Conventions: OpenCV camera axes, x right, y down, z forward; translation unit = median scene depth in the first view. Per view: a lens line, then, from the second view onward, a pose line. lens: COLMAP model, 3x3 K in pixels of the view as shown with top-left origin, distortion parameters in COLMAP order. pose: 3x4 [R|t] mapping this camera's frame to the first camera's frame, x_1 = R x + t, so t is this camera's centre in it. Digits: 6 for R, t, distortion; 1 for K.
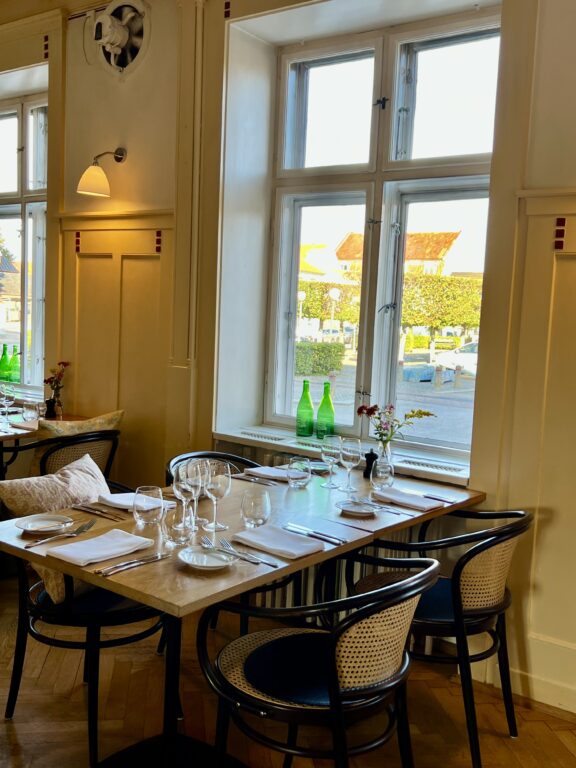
lens RADIAL K [[831.6, 0, 288.1], [0, 831.6, 387.0], [0, 0, 1]] dist [-0.000557, 0.000000]
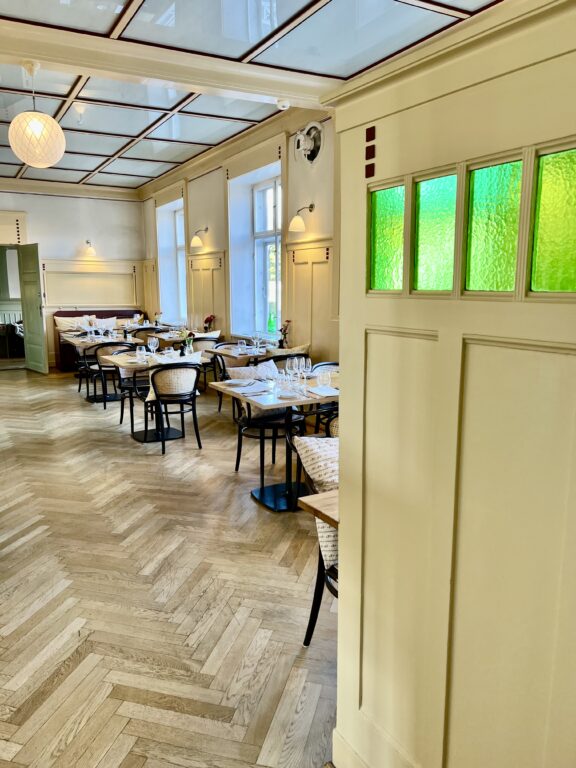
lens RADIAL K [[588.5, 0, 287.4], [0, 588.5, 382.3], [0, 0, 1]] dist [-0.003834, -0.002750]
pose [[0.922613, 0.015952, -0.385398, 0.270713], [0.004946, 0.998573, 0.053170, 0.043597], [0.385696, -0.050961, 0.921217, -0.270784]]
